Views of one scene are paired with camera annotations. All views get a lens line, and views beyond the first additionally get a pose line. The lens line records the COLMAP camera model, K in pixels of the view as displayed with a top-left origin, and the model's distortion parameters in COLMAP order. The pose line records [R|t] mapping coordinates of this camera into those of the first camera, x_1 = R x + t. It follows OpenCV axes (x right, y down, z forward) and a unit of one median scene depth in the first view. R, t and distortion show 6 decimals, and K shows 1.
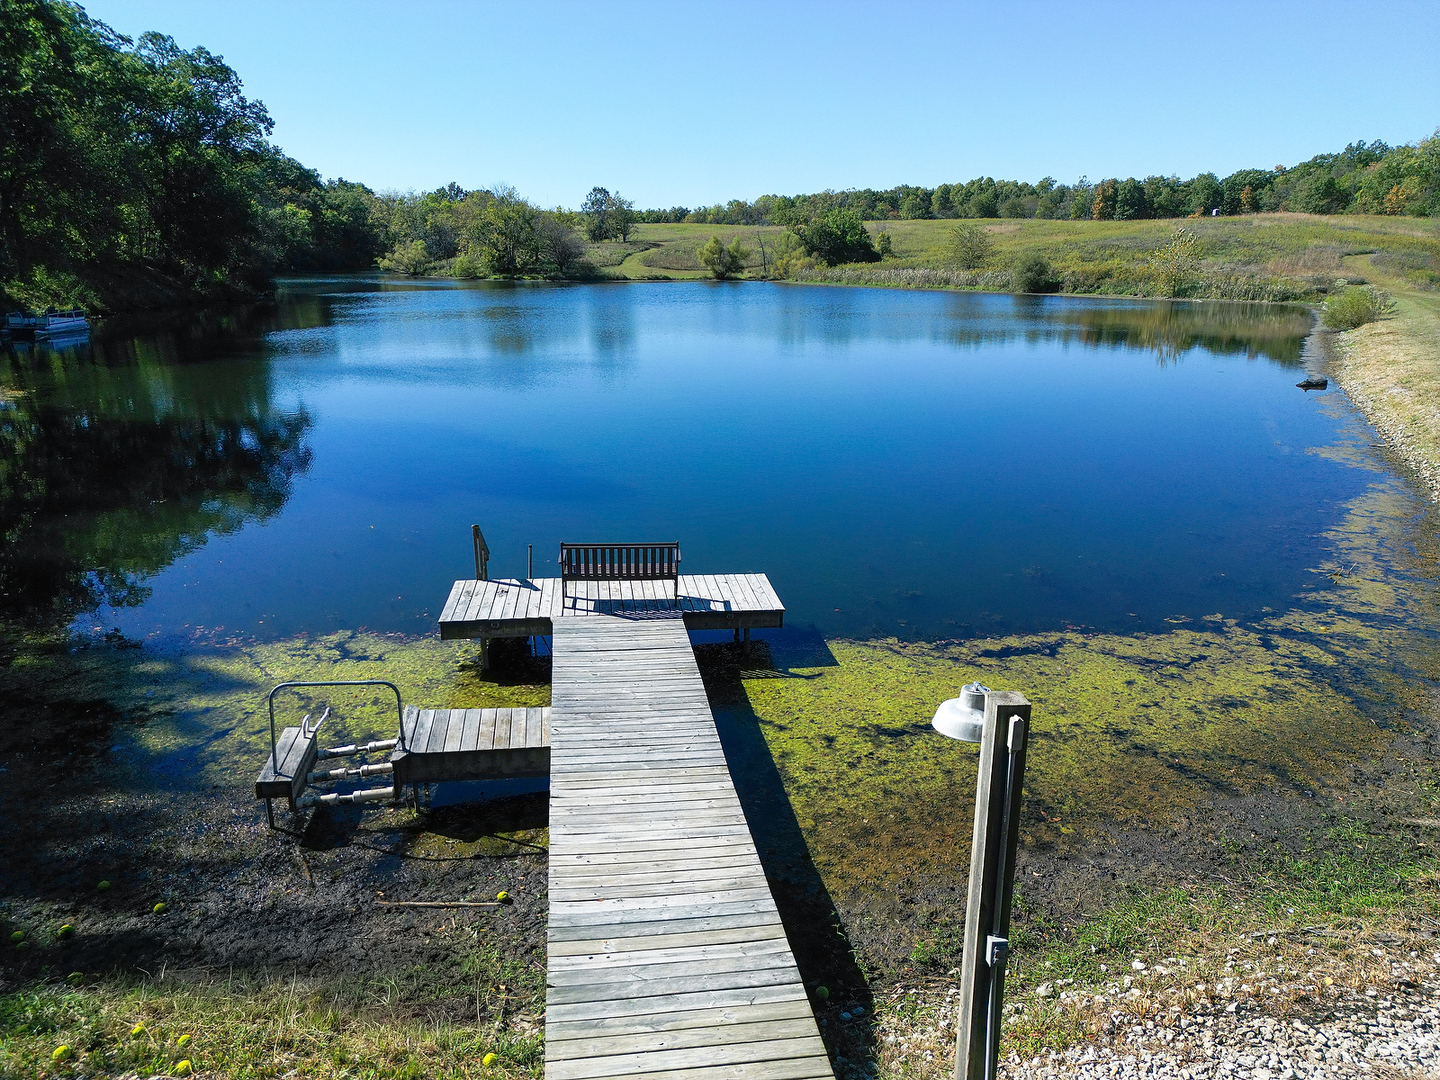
lens RADIAL K [[994.0, 0, 720.0], [0, 994.0, 540.0], [0, 0, 1]] dist [0.055266, -0.056950]
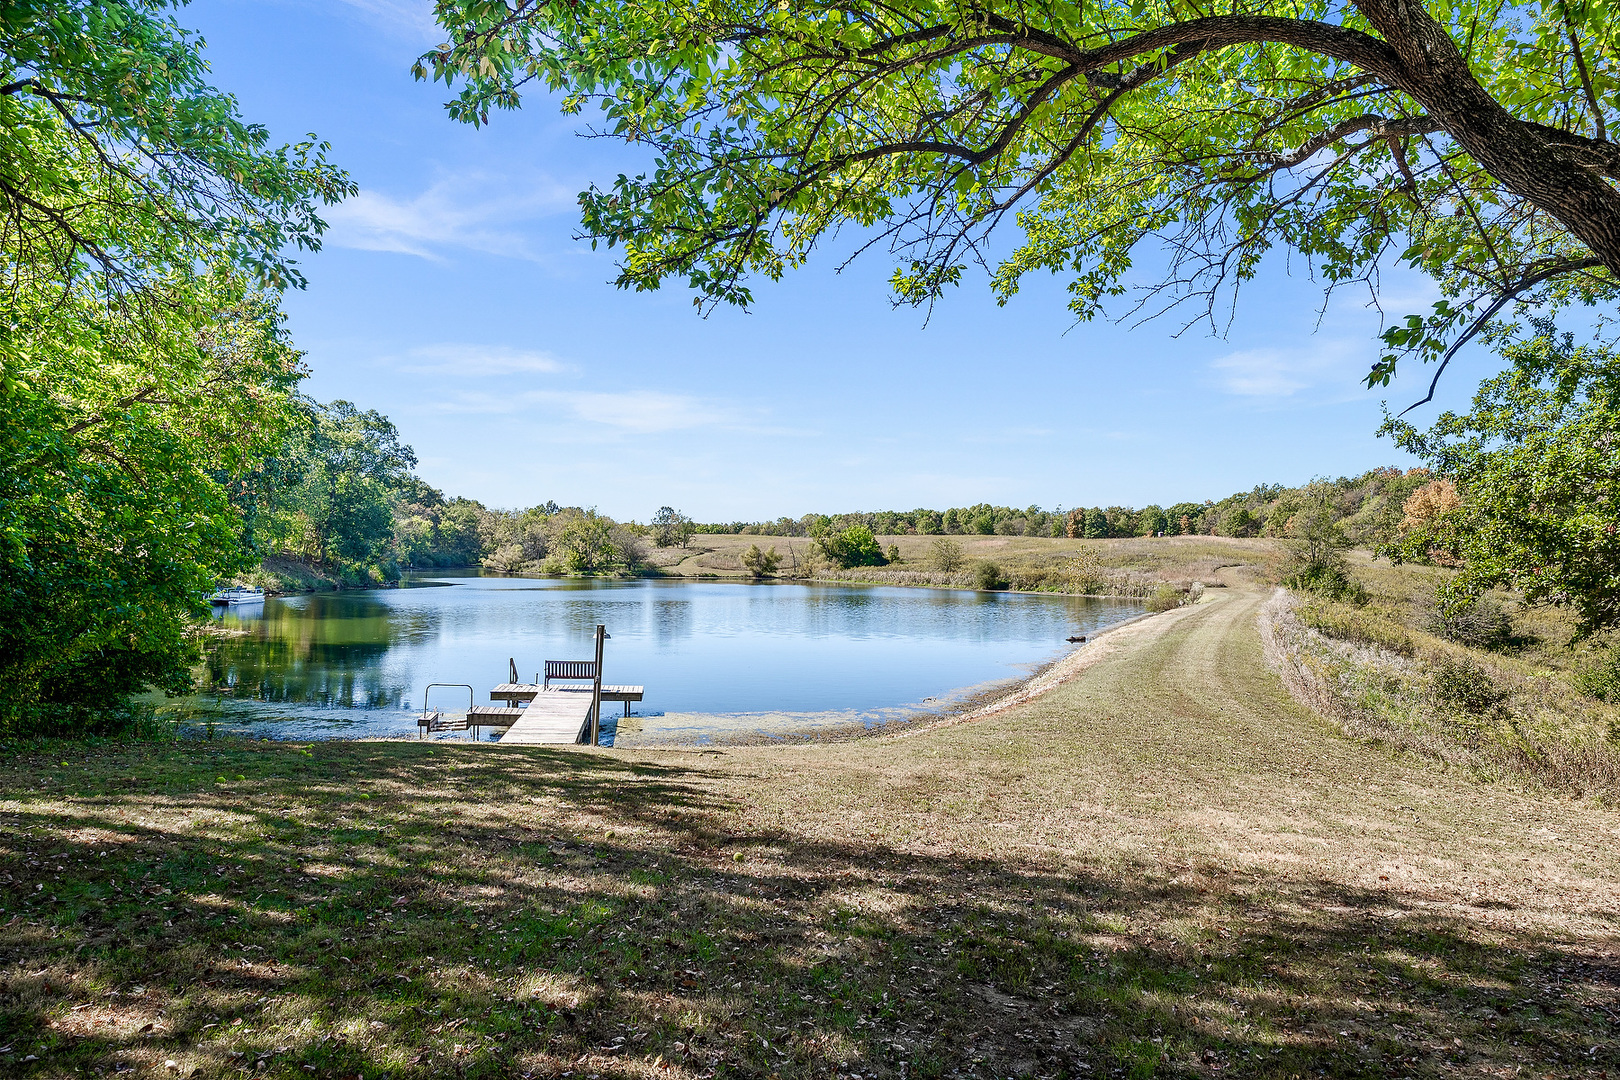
lens RADIAL K [[927.7, 0, 810.0], [0, 927.7, 540.0], [0, 0, 1]] dist [0.001588, 0.000336]
pose [[0.999647, 0.015566, 0.021510, 0.034294], [-0.008451, 0.954527, -0.298005, 0.031770], [-0.025170, 0.297718, 0.954322, -0.098215]]
